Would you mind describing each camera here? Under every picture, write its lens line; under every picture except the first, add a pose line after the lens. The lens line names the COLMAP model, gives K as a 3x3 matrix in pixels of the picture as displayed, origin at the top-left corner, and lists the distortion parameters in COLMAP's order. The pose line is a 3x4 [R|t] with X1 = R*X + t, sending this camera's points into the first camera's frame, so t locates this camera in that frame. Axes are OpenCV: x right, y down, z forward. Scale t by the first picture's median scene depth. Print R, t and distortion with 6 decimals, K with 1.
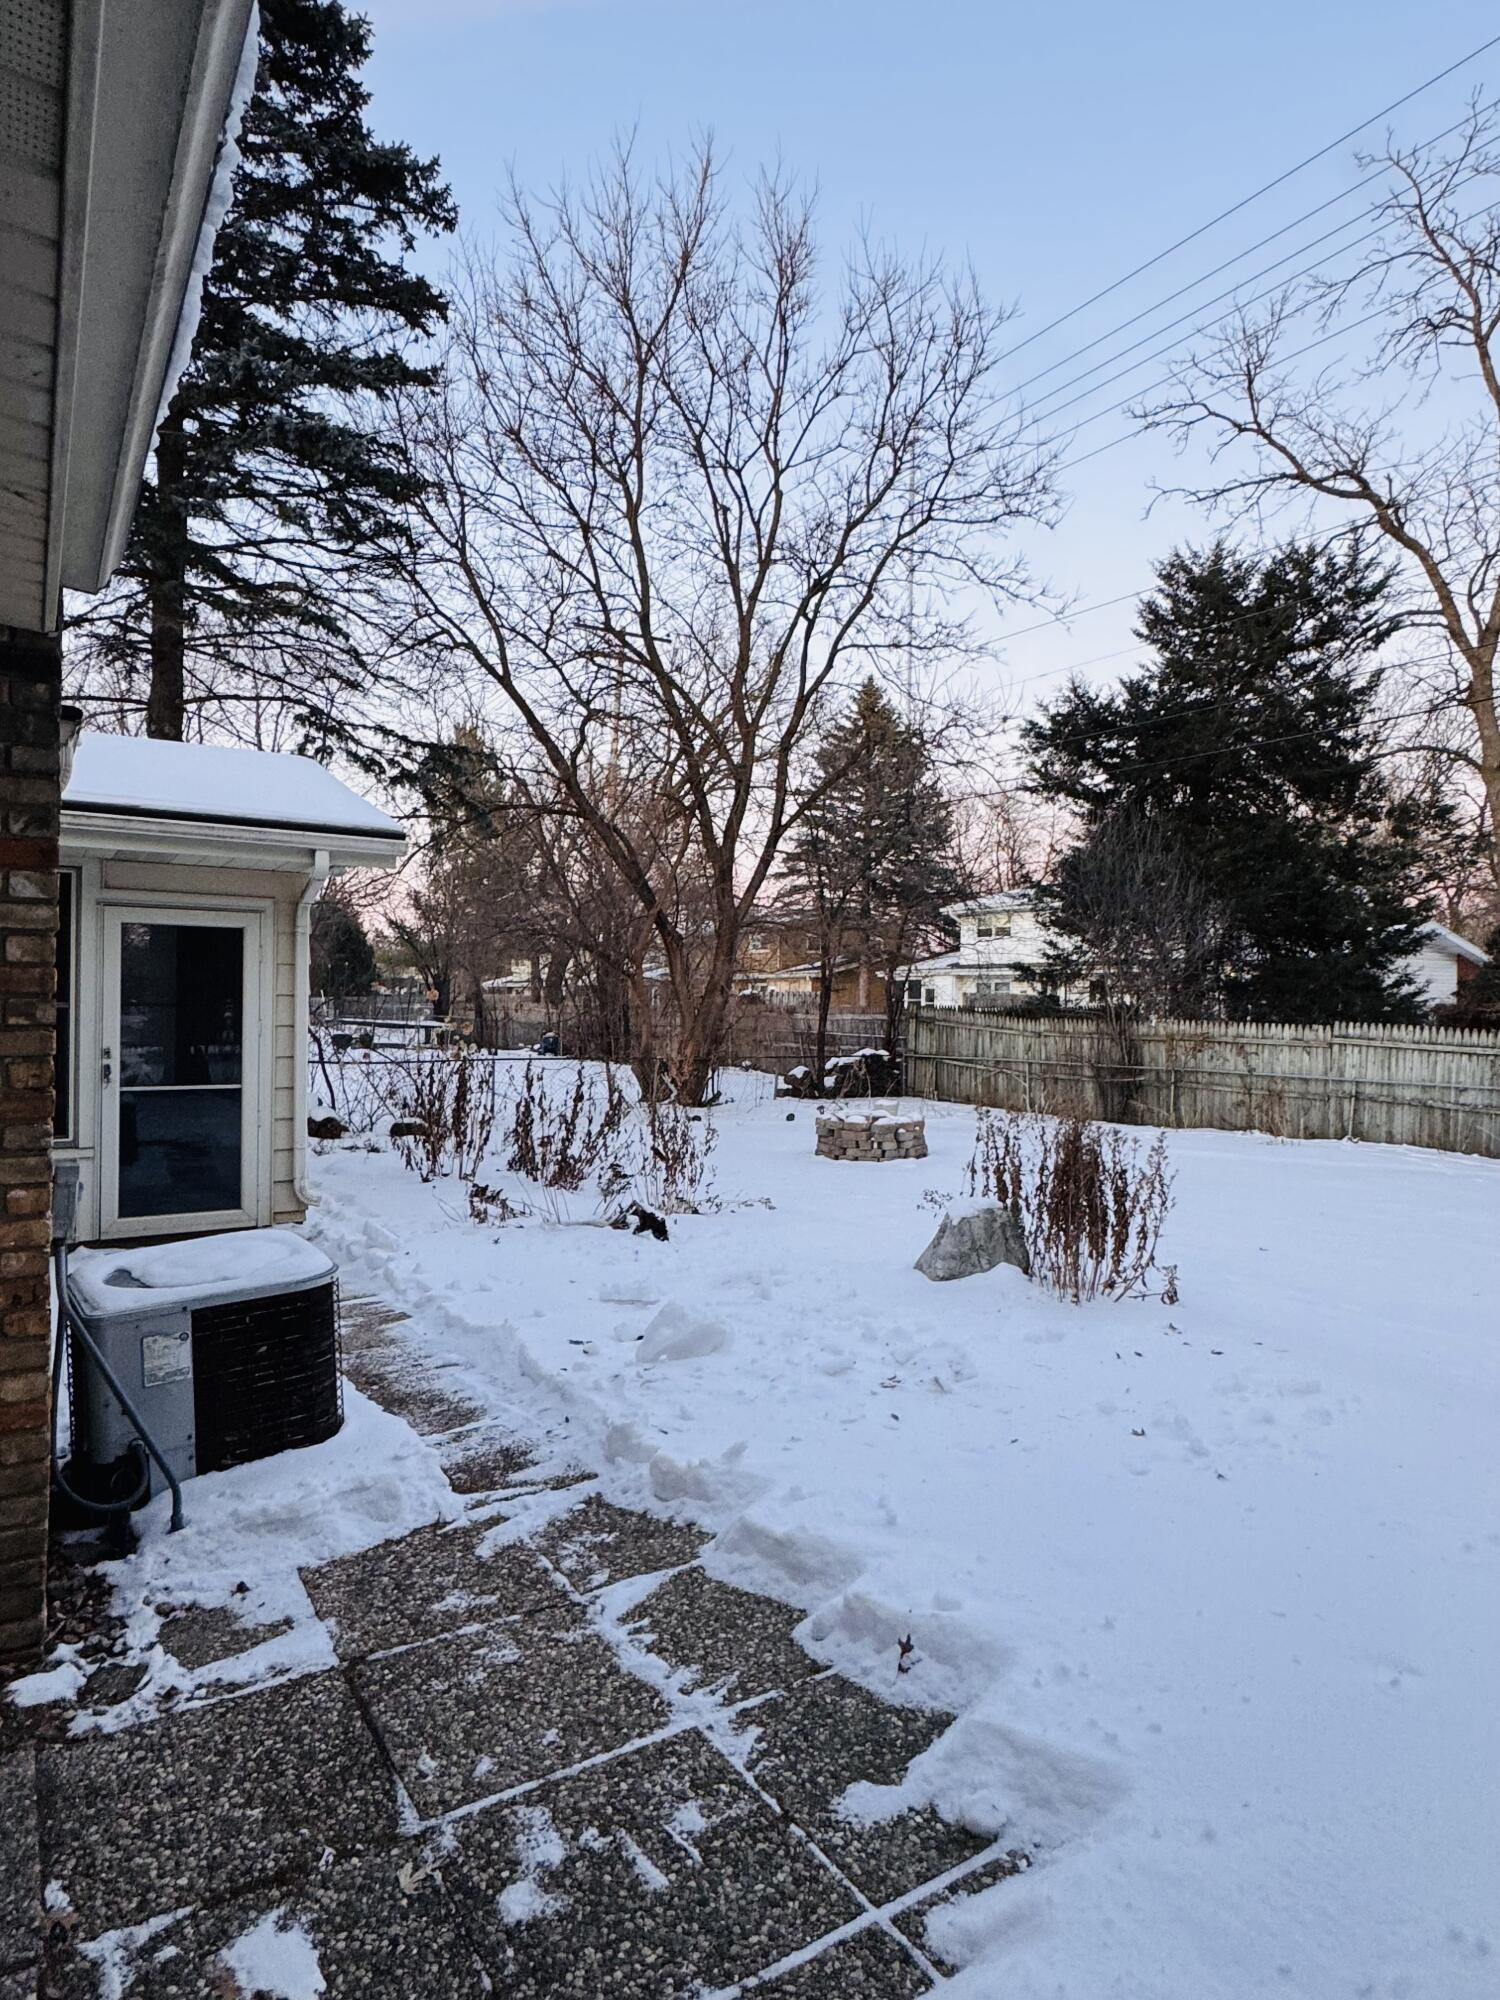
lens RADIAL K [[1174.7, 0, 746.8], [0, 1174.7, 1008.7], [0, 0, 1]] dist [-0.005549, 0.001052]
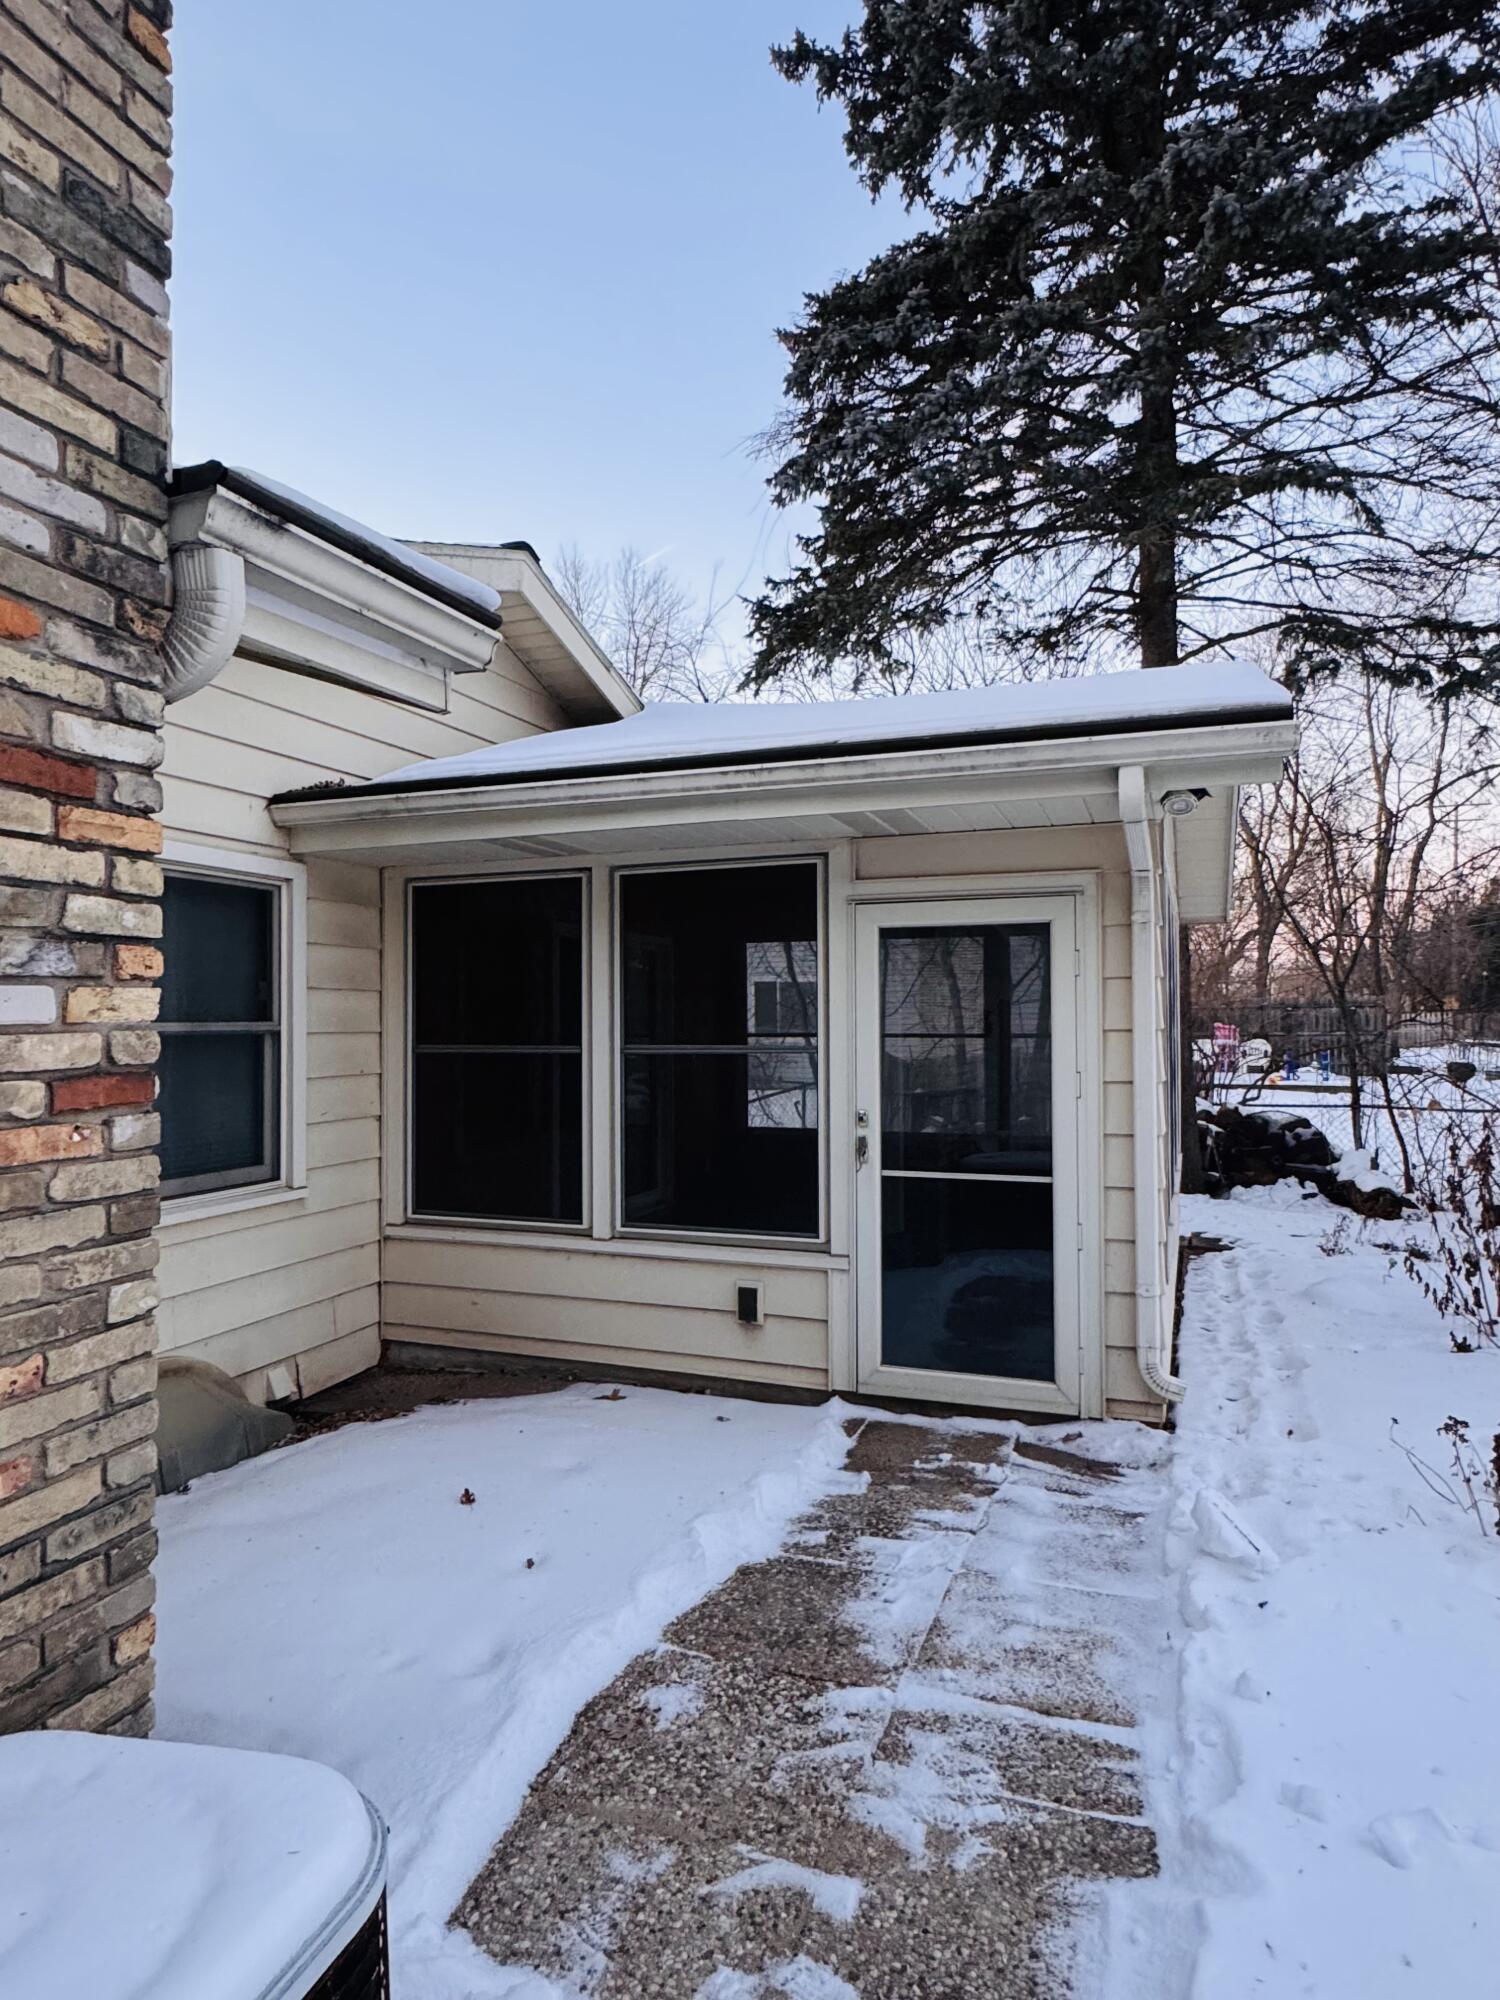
lens RADIAL K [[1174.7, 0, 742.4], [0, 1174.7, 995.7], [0, 0, 1]] dist [-0.005549, 0.001052]
pose [[0.606775, -0.032653, -0.794202, -0.036995], [0.012008, 0.999418, -0.031916, -0.011586], [0.794783, 0.009829, 0.606814, 0.469236]]
